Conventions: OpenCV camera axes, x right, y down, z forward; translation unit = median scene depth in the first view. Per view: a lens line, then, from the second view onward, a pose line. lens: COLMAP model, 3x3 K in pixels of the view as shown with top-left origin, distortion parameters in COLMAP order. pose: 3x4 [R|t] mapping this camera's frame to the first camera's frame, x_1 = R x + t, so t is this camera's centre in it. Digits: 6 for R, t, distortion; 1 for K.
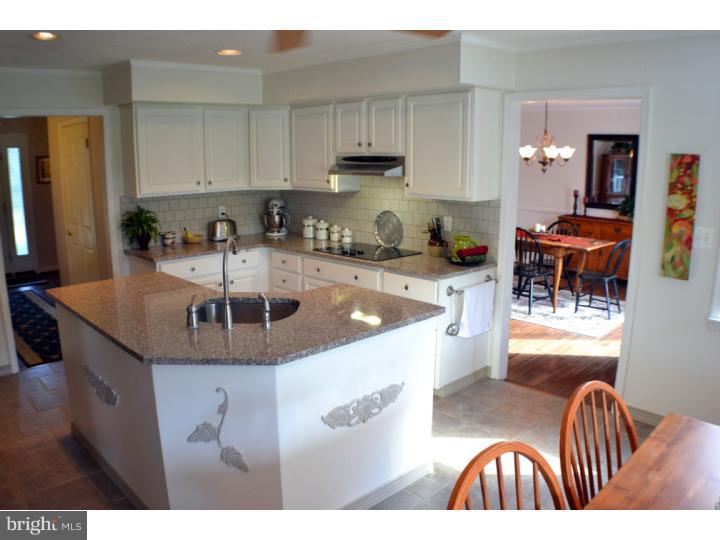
lens RADIAL K [[578.1, 0, 361.2], [0, 578.1, 254.8], [0, 0, 1]] dist [-0.172819, 0.007699]
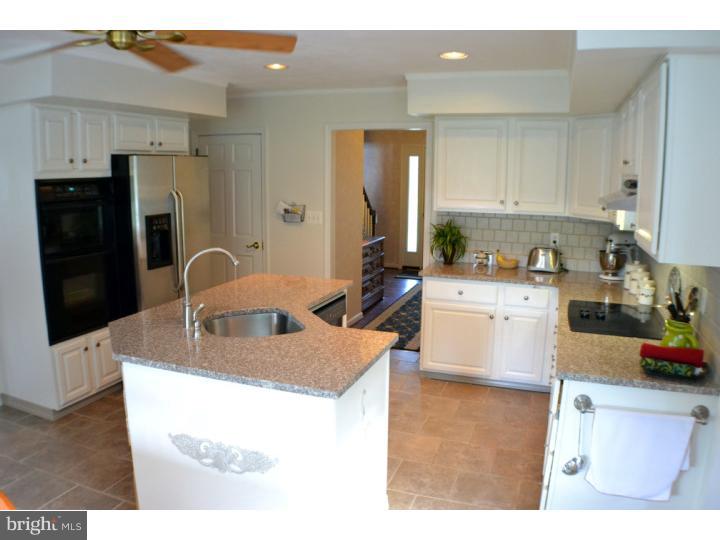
lens RADIAL K [[578.1, 0, 361.2], [0, 578.1, 254.8], [0, 0, 1]] dist [-0.172819, 0.007699]
pose [[0.434146, 0.146560, -0.888841, 0.436500], [-0.174100, 0.981726, 0.076838, -0.075304], [0.883859, 0.121389, 0.451728, 0.404109]]
